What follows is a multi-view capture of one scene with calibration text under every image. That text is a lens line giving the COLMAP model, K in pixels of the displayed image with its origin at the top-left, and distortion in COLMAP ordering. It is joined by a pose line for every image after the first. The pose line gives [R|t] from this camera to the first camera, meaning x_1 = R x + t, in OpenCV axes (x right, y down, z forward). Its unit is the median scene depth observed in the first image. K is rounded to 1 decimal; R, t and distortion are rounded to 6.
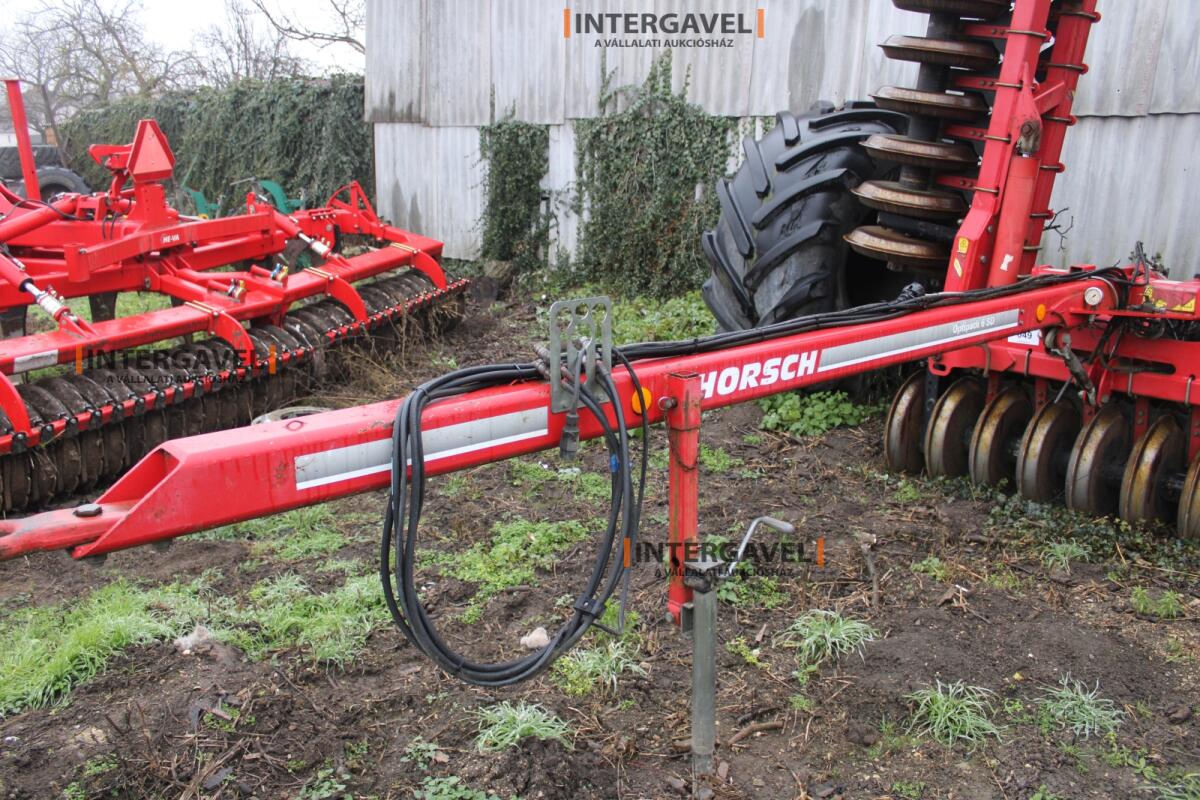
lens RADIAL K [[996.1, 0, 597.5], [0, 996.1, 411.8], [0, 0, 1]] dist [-0.162608, 0.141794]
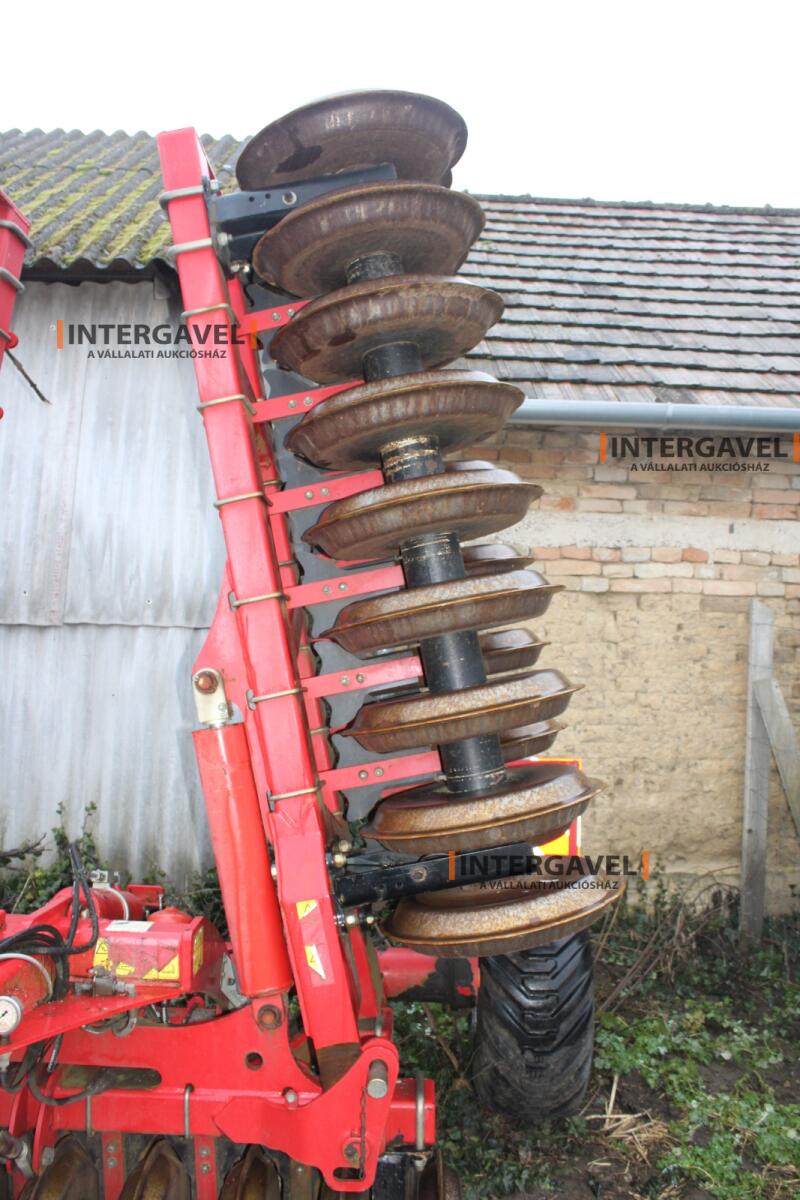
lens RADIAL K [[996.1, 0, 397.5], [0, 996.1, 609.1], [0, 0, 1]] dist [-0.162608, 0.141794]
pose [[0.667693, 0.046422, 0.742988, 0.234156], [0.172119, 0.961384, -0.214744, -0.148129], [-0.724266, 0.271265, 0.633919, 0.412812]]
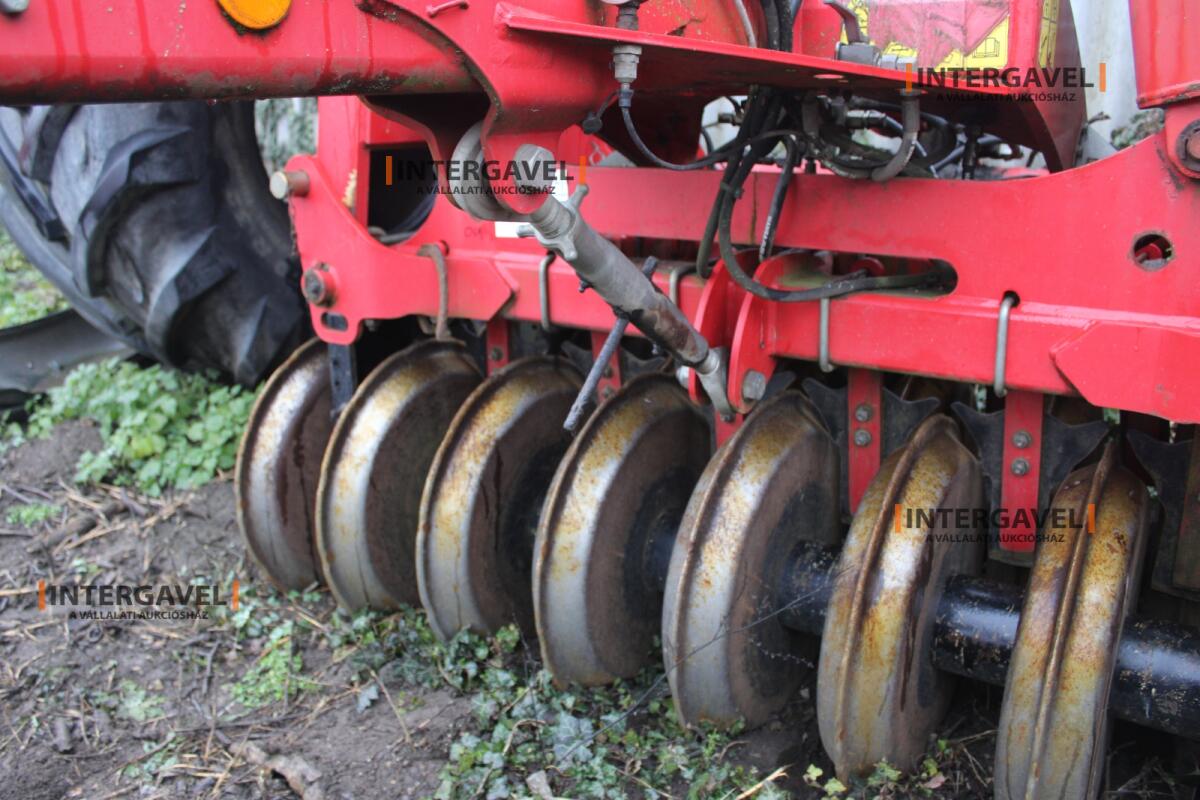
lens RADIAL K [[996.1, 0, 597.2], [0, 996.1, 402.0], [0, 0, 1]] dist [-0.162608, 0.141794]
pose [[0.965013, -0.093330, 0.245031, 0.371677], [0.084505, 0.995346, 0.046307, -0.025775], [-0.248213, -0.023980, 0.968409, 0.651910]]
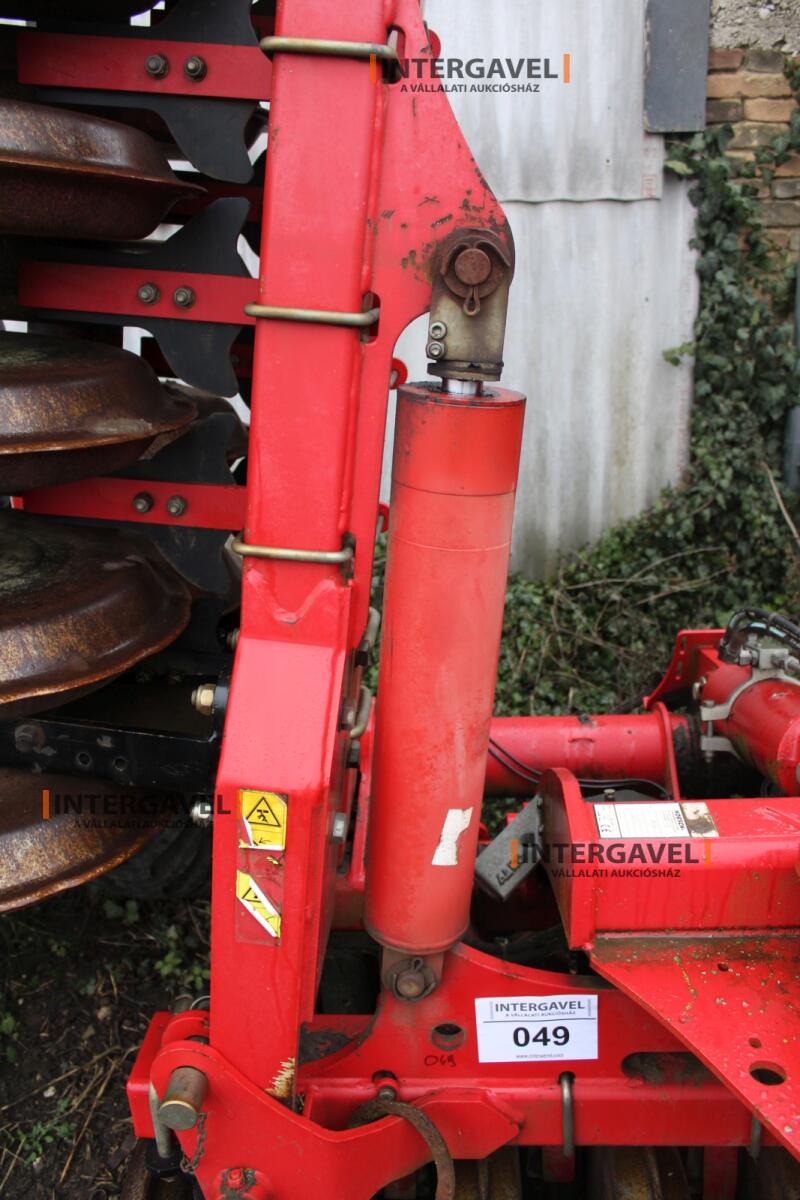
lens RADIAL K [[996.1, 0, 393.1], [0, 996.1, 594.9], [0, 0, 1]] dist [-0.162608, 0.141794]
pose [[0.701040, -0.257199, 0.665125, 0.268745], [0.224854, 0.964840, 0.136102, -0.240110], [-0.676745, 0.054143, 0.734224, 0.824854]]
